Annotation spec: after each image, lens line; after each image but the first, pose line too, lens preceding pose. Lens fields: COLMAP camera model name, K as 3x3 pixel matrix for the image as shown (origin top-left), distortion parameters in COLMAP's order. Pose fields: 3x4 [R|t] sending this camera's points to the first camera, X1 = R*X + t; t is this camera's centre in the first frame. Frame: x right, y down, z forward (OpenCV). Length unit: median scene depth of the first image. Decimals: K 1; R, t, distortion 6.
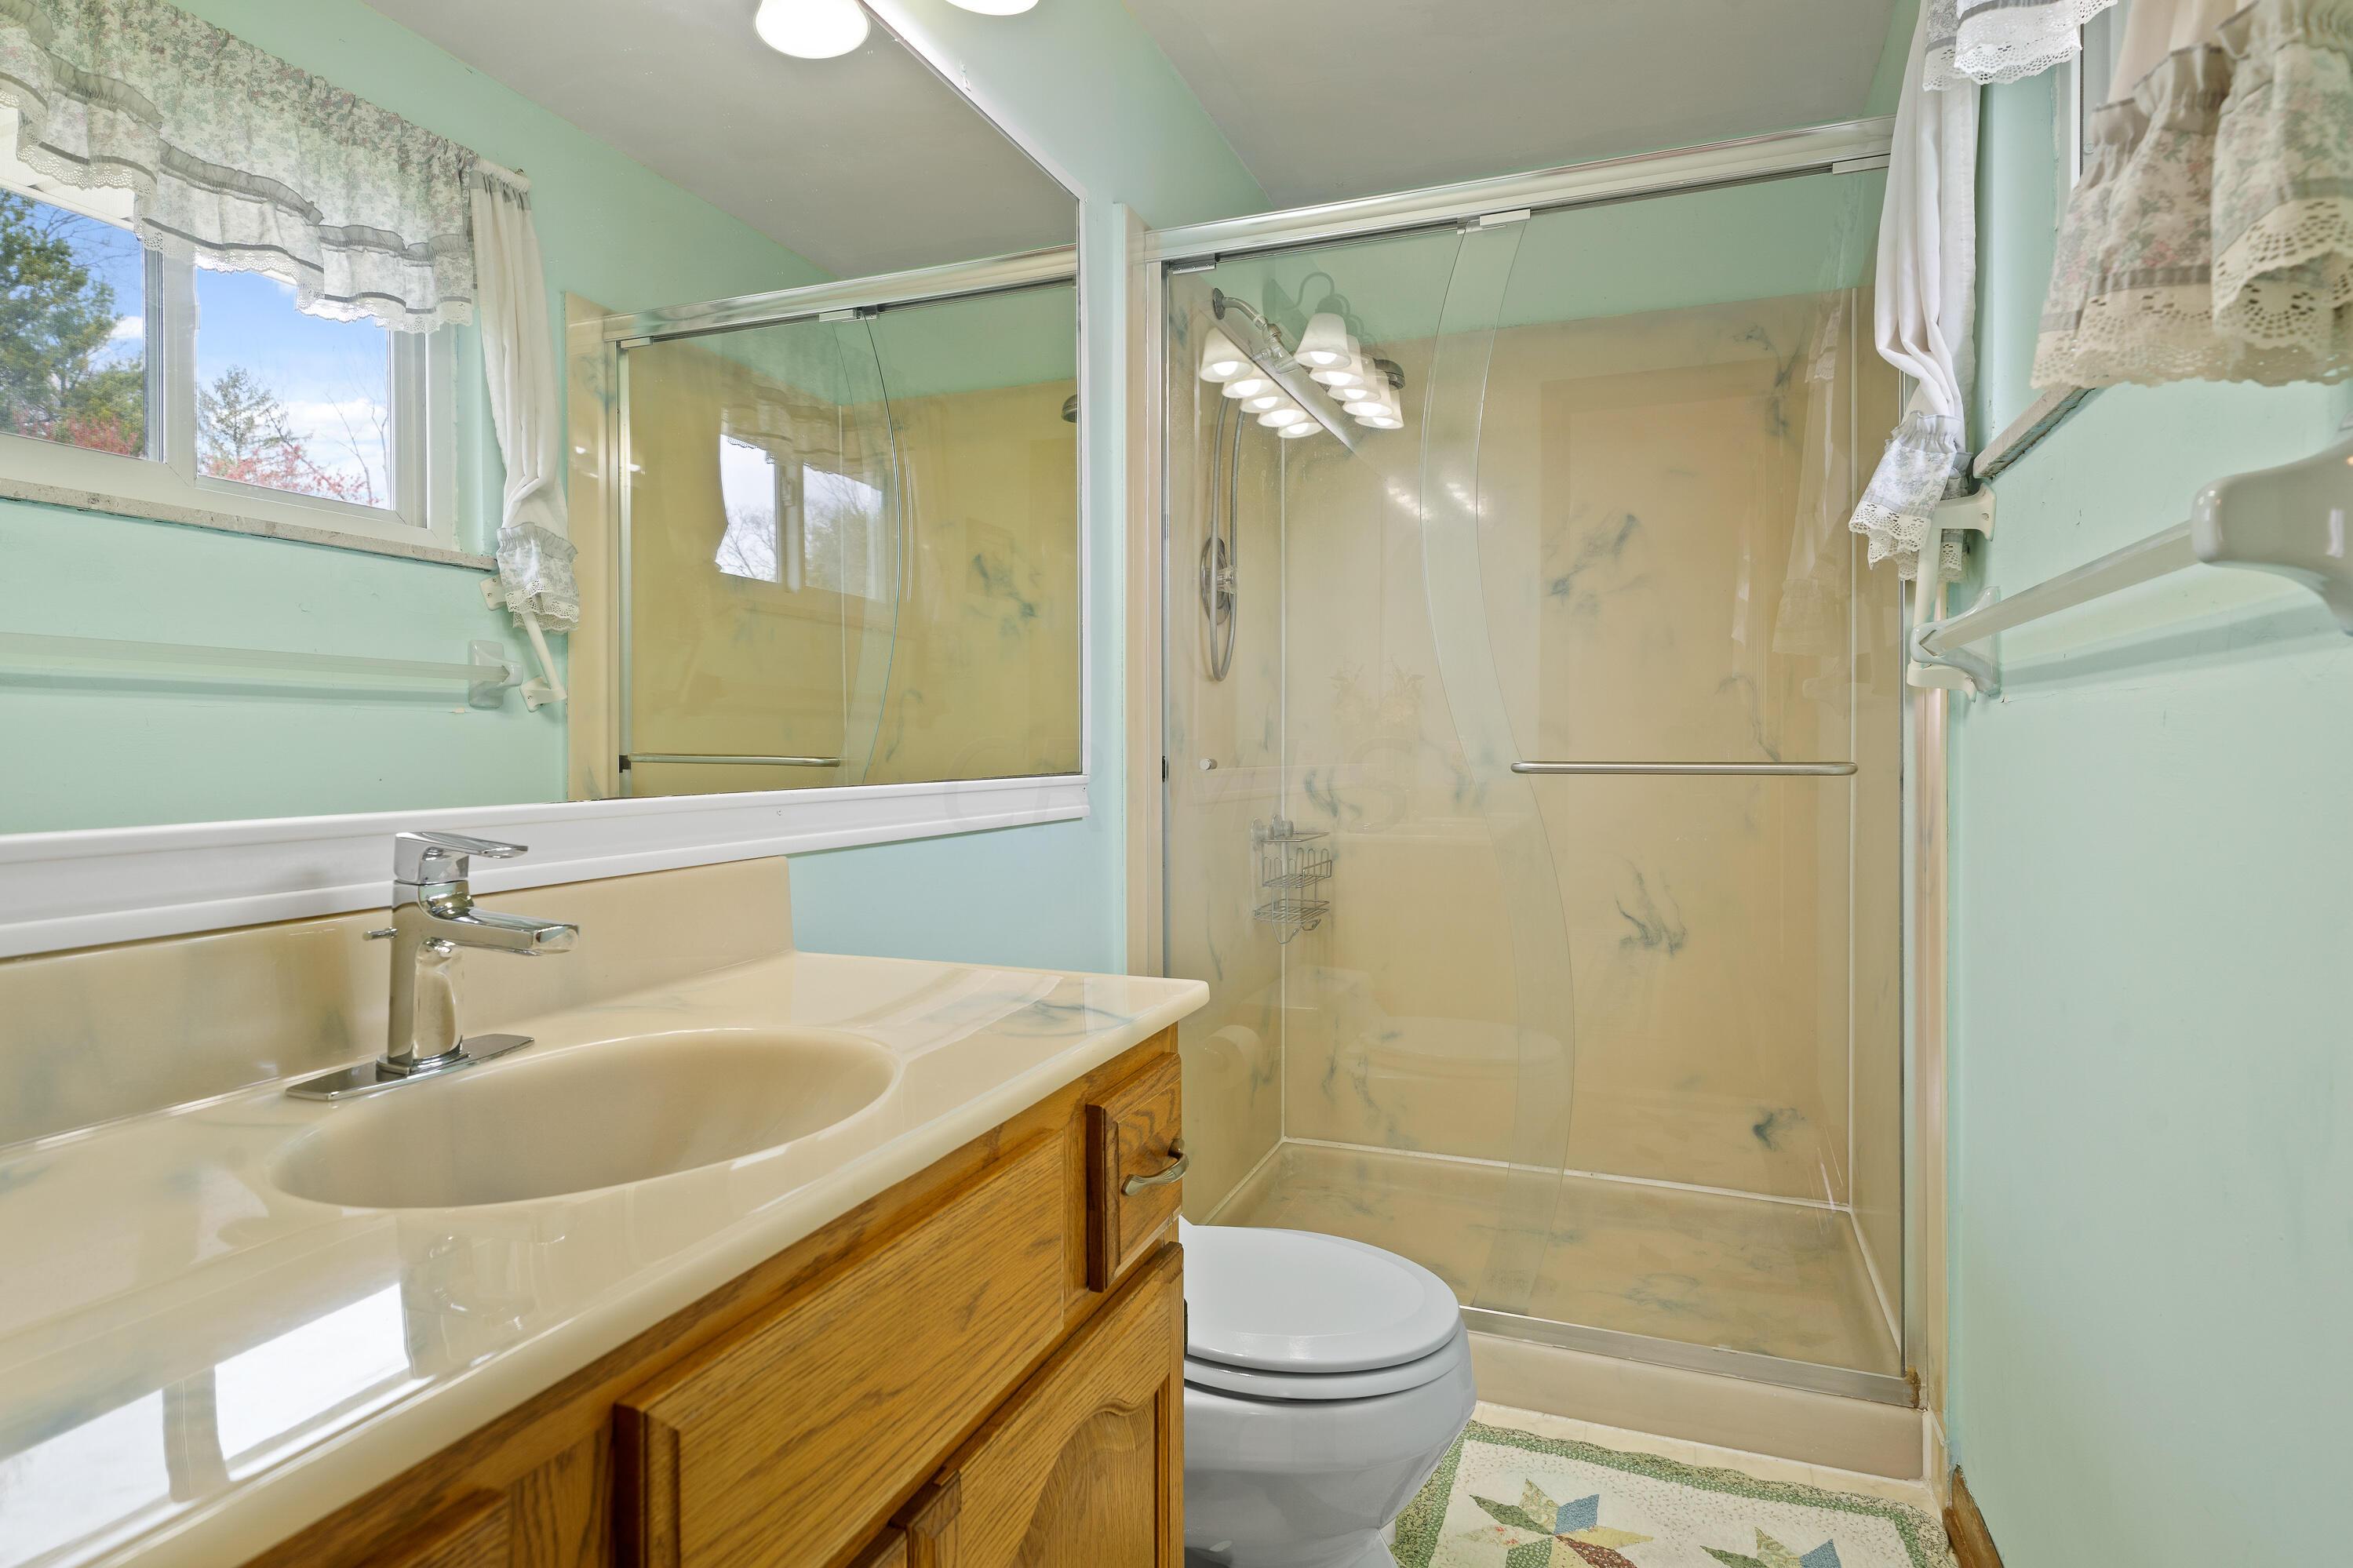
lens RADIAL K [[1279.3, 0, 1178.0], [0, 1279.3, 767.1], [0, 0, 1]] dist [0.001071, 0.000333]
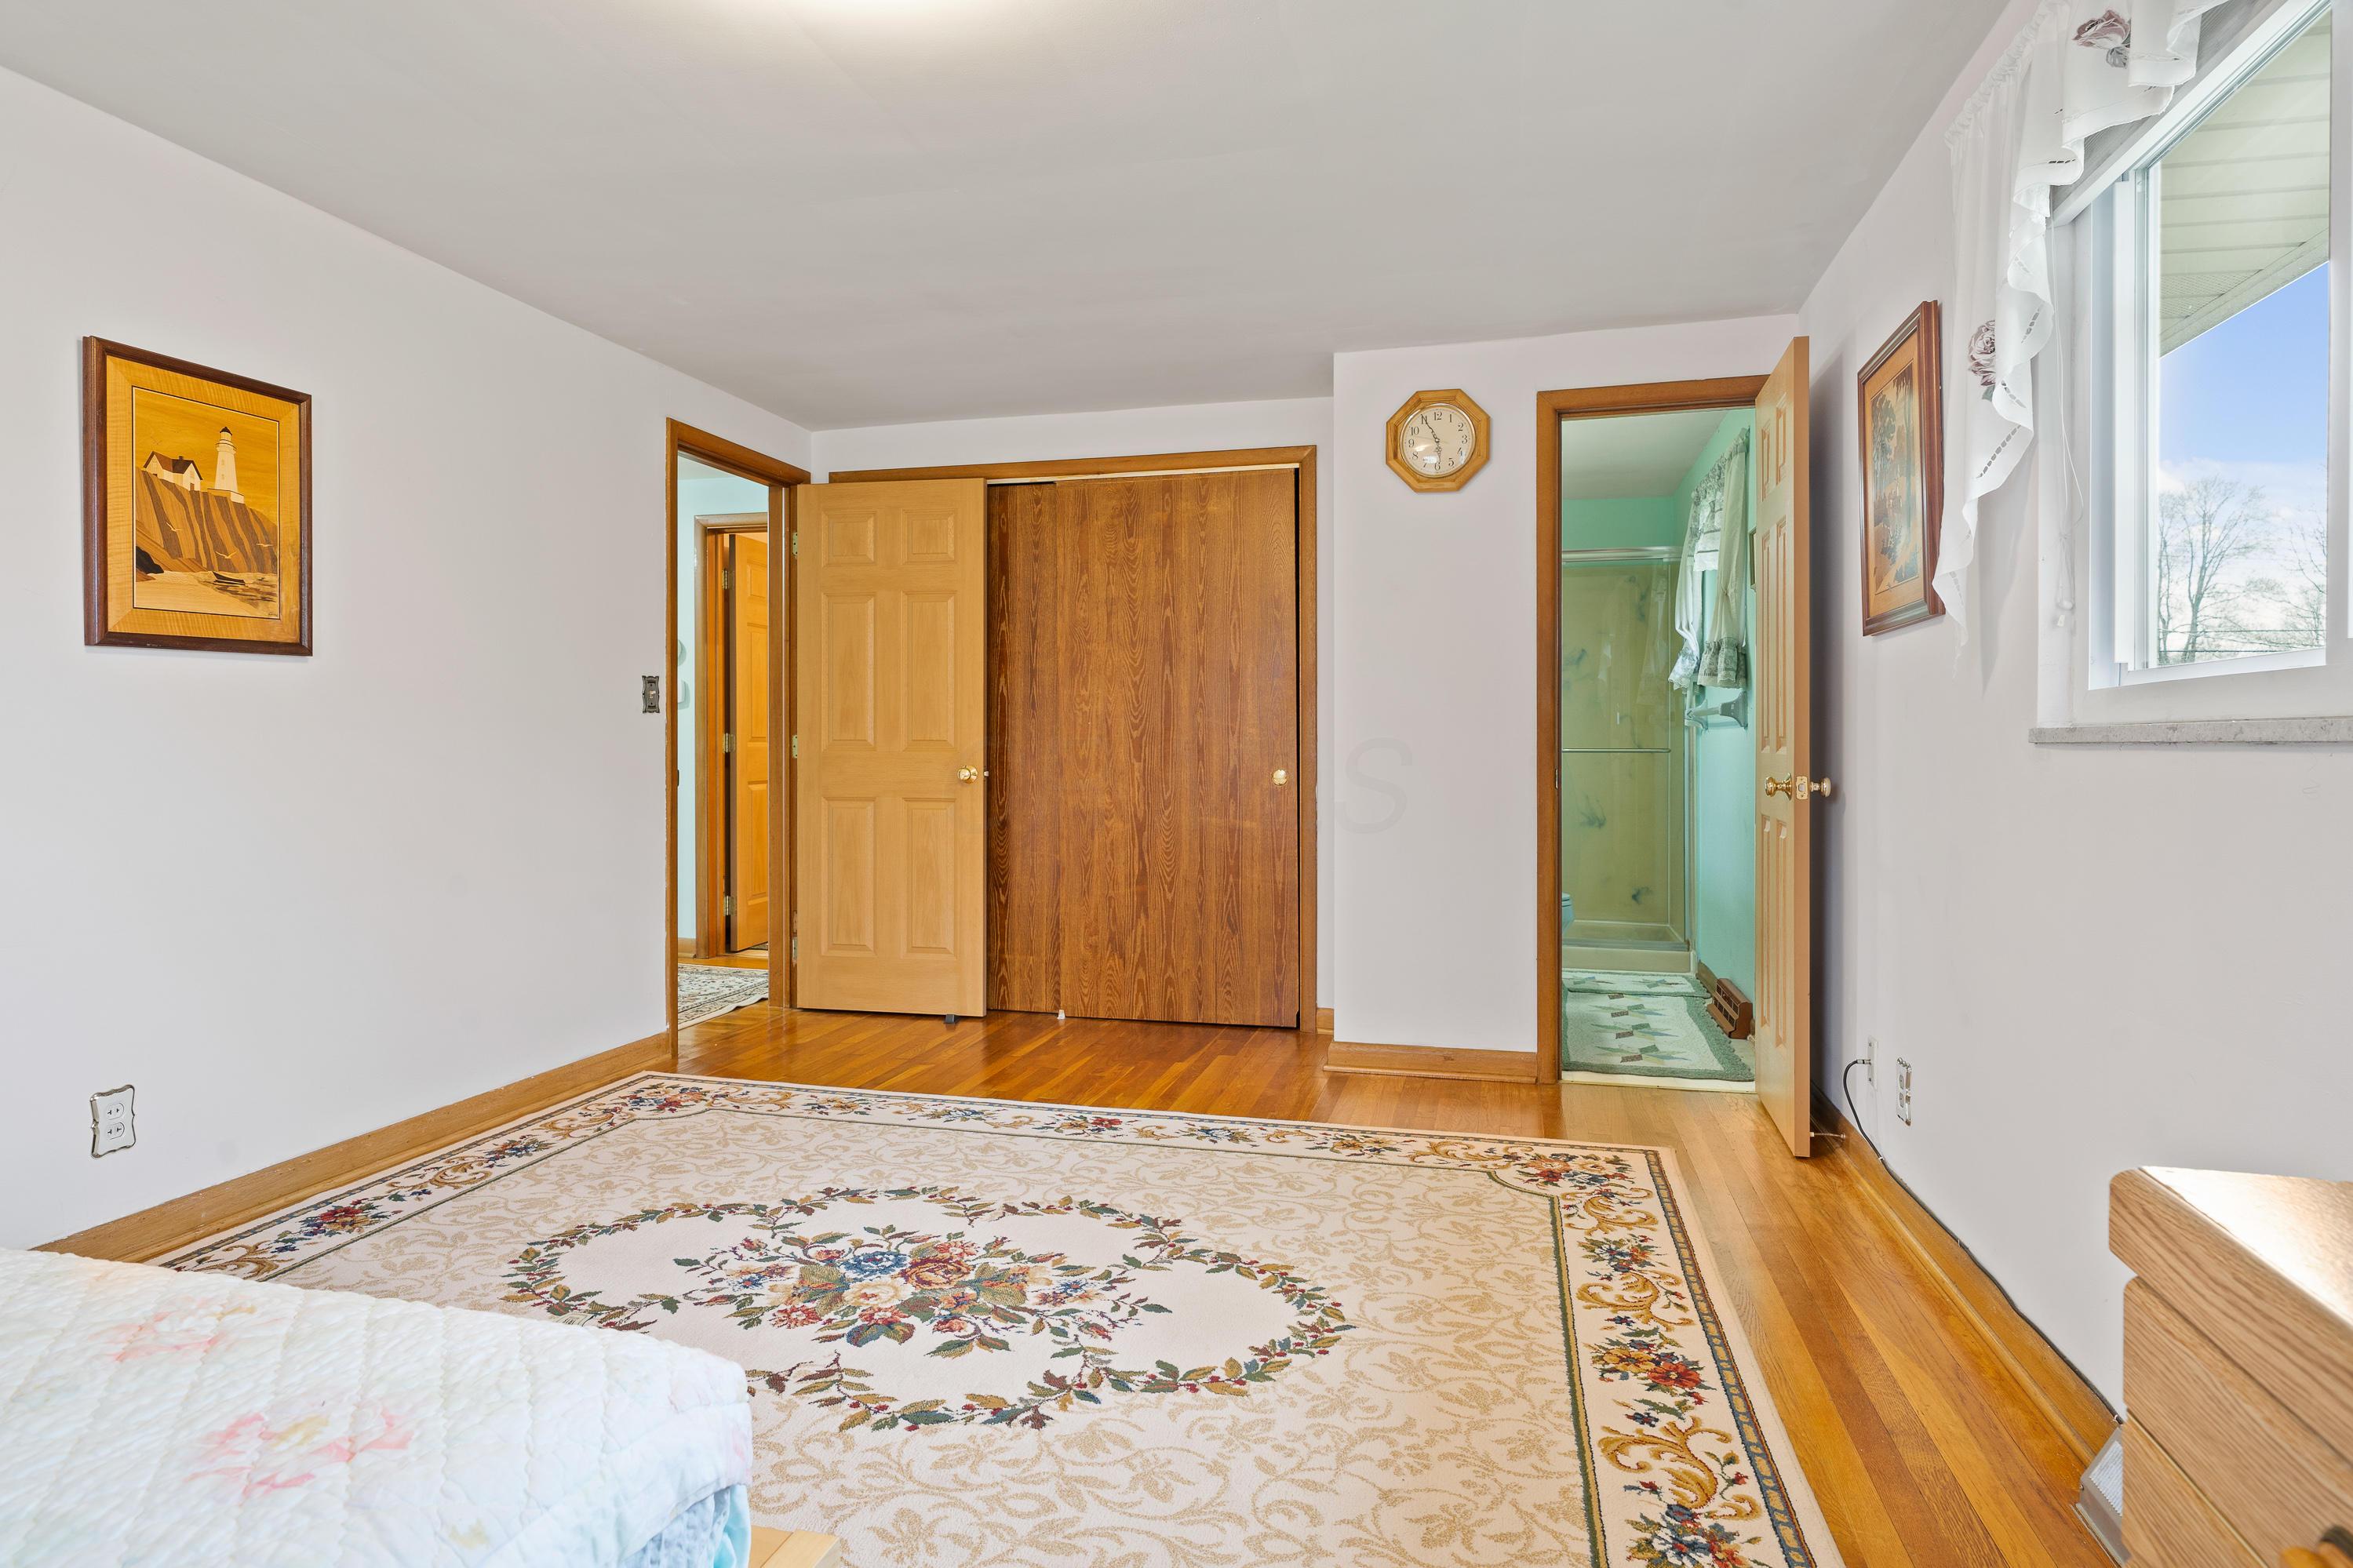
lens RADIAL K [[1279.3, 0, 1178.0], [0, 1279.3, 767.1], [0, 0, 1]] dist [0.001071, 0.000333]
pose [[0.992824, -0.004899, 0.119484, -1.102710], [0.004588, 0.999985, 0.002882, 0.027807], [-0.119496, -0.002313, 0.992832, -2.082647]]
